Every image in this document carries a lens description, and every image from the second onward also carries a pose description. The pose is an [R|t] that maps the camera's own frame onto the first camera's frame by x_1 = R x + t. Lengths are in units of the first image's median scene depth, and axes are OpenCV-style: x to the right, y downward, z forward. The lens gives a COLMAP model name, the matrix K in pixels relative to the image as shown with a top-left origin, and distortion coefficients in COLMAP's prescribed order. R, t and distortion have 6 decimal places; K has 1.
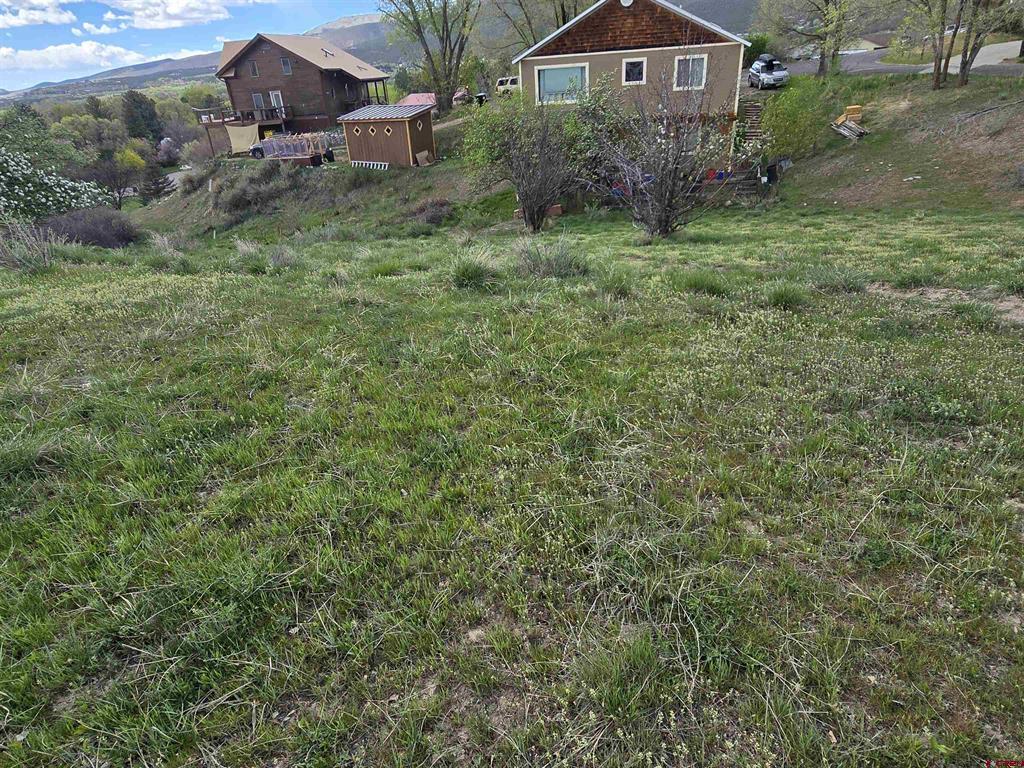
lens RADIAL K [[588.9, 0, 512.0], [0, 588.9, 384.0], [0, 0, 1]] dist [0.003680, -0.012869]
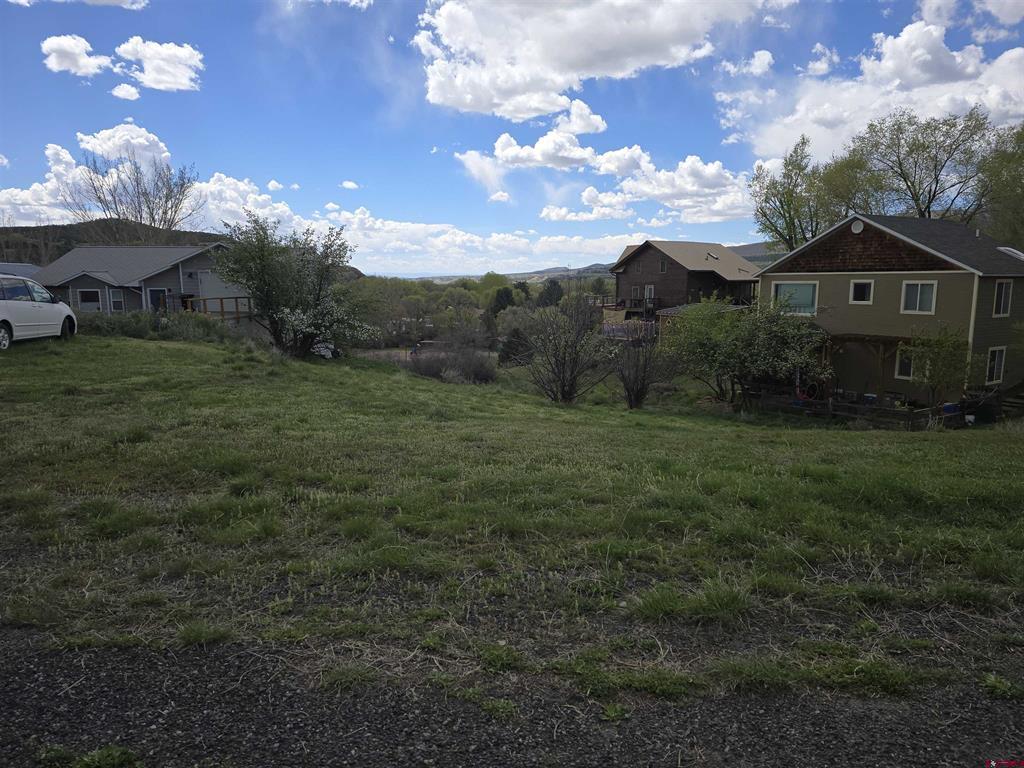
lens RADIAL K [[668.6, 0, 512.0], [0, 668.6, 384.0], [0, 0, 1]] dist [0.045033, -0.088011]
pose [[0.749106, 0.158284, -0.643262, 0.333272], [-0.348585, 0.919912, -0.179584, 0.007727], [0.563319, 0.358759, 0.744287, -0.065555]]
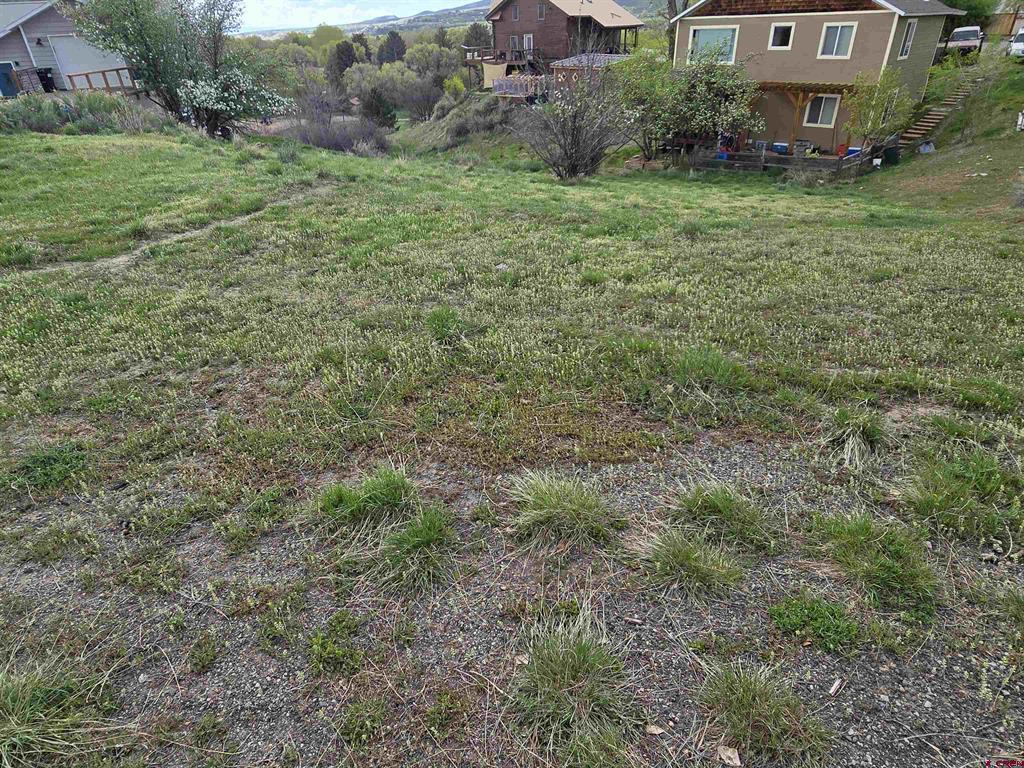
lens RADIAL K [[588.9, 0, 512.0], [0, 588.9, 384.0], [0, 0, 1]] dist [0.003680, -0.012869]
pose [[0.885352, 0.270383, -0.378212, 0.220162], [-0.240637, 0.962555, 0.124825, 0.015511], [0.397800, -0.019502, 0.917265, -0.071564]]
